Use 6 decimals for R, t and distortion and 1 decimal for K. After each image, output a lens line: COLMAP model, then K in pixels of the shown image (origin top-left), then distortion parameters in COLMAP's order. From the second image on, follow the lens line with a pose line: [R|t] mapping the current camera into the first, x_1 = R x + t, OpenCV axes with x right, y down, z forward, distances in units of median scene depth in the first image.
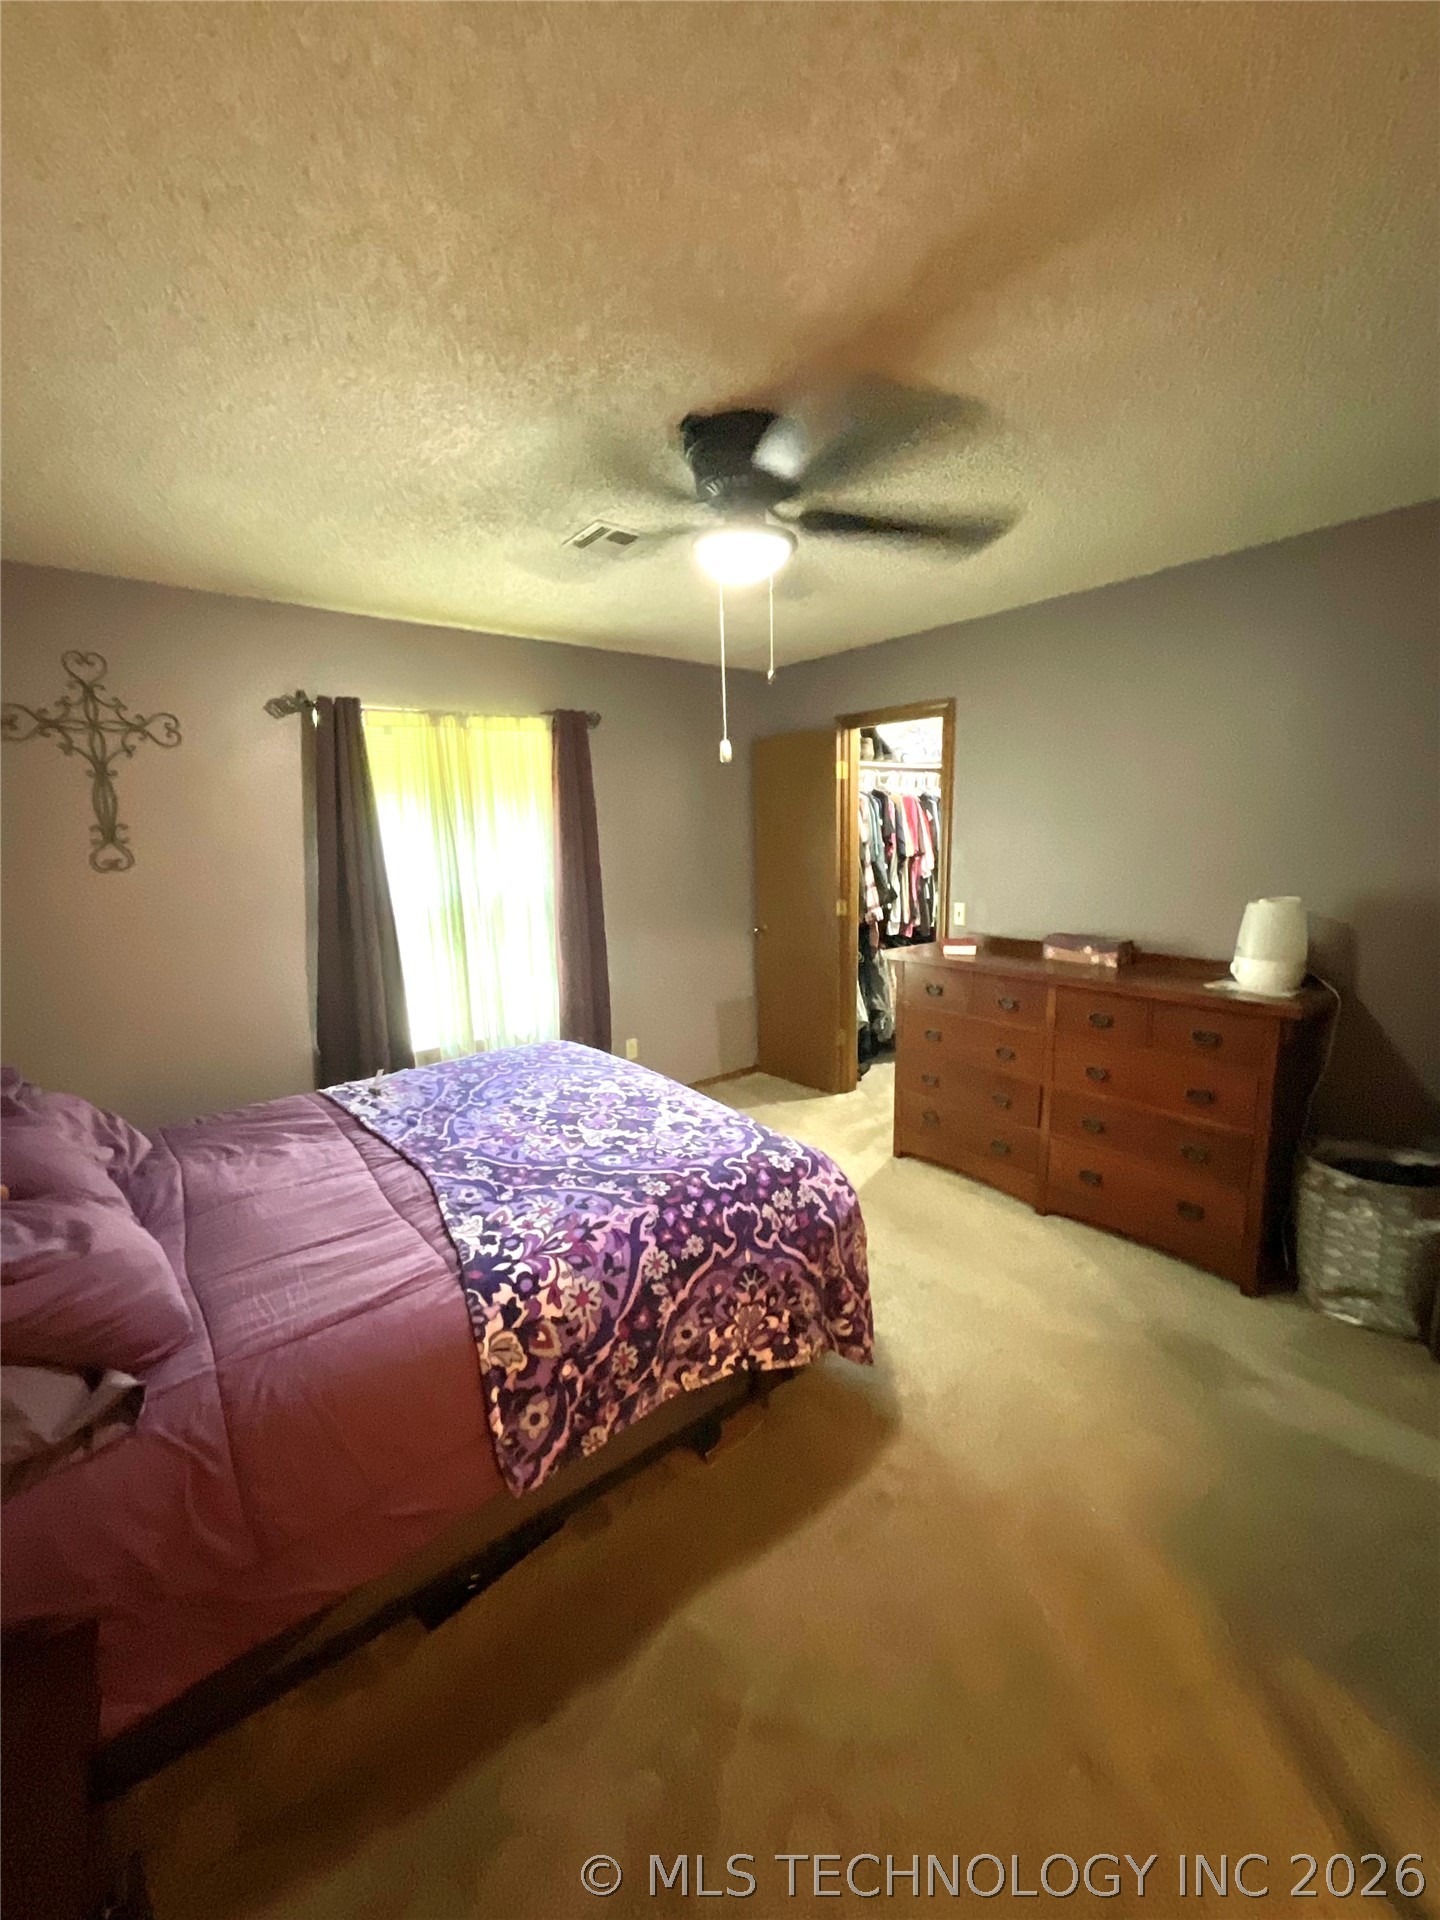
lens RADIAL K [[769.8, 0, 716.8], [0, 769.8, 965.5], [0, 0, 1]] dist [-0.000919, 0.001523]
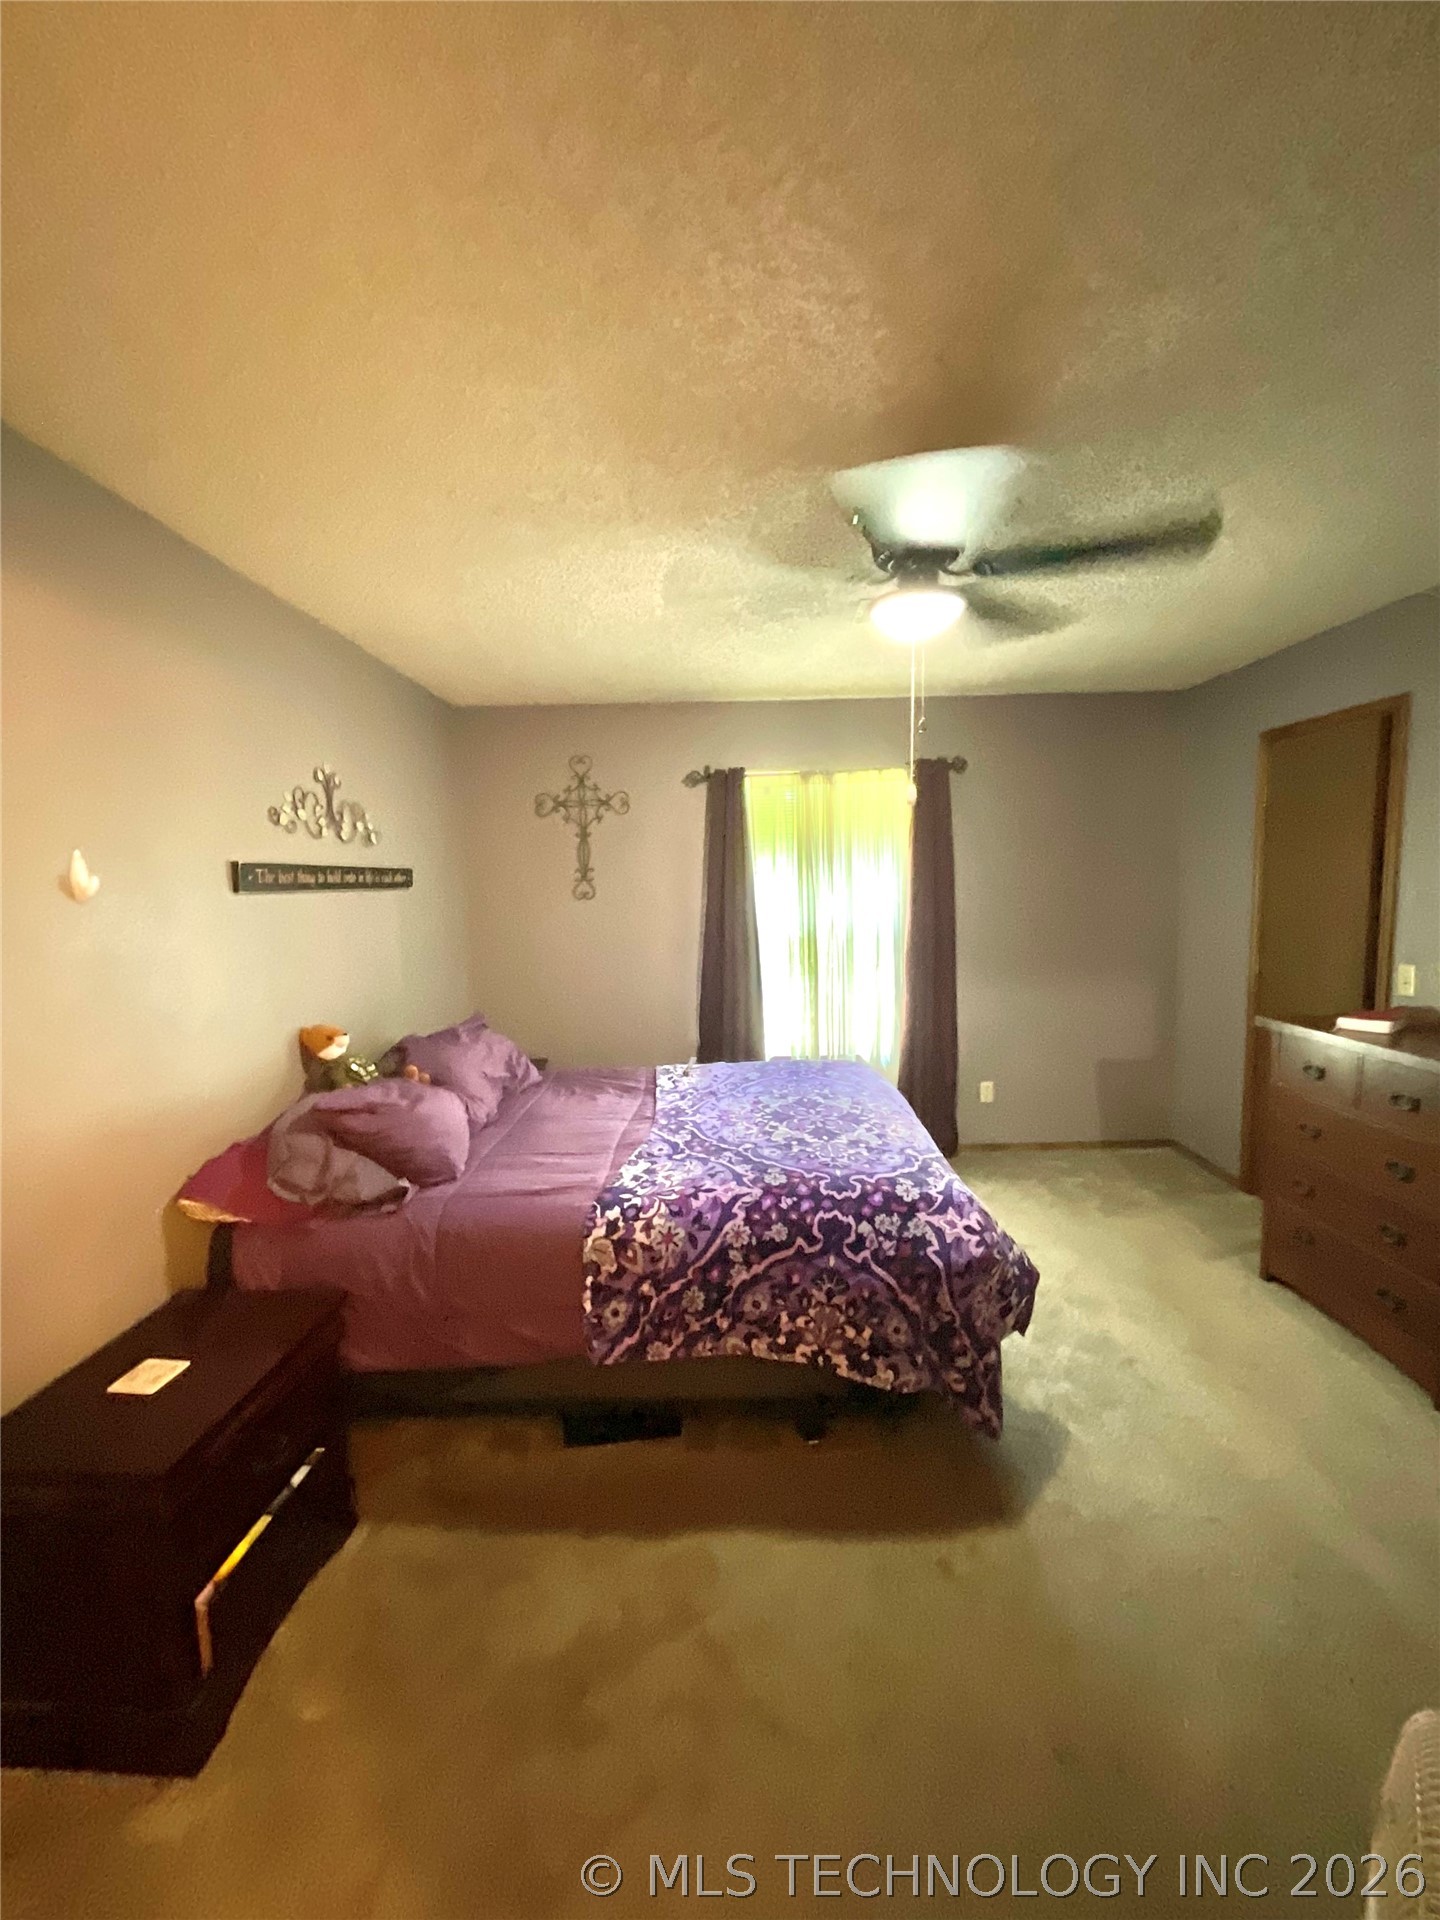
lens RADIAL K [[769.8, 0, 719.0], [0, 769.8, 956.7], [0, 0, 1]] dist [-0.000919, 0.001523]
pose [[0.779882, 0.066218, -0.622414, 0.538689], [-0.104596, 0.994193, -0.025288, -0.003494], [0.617125, 0.084824, 0.782280, 0.017787]]
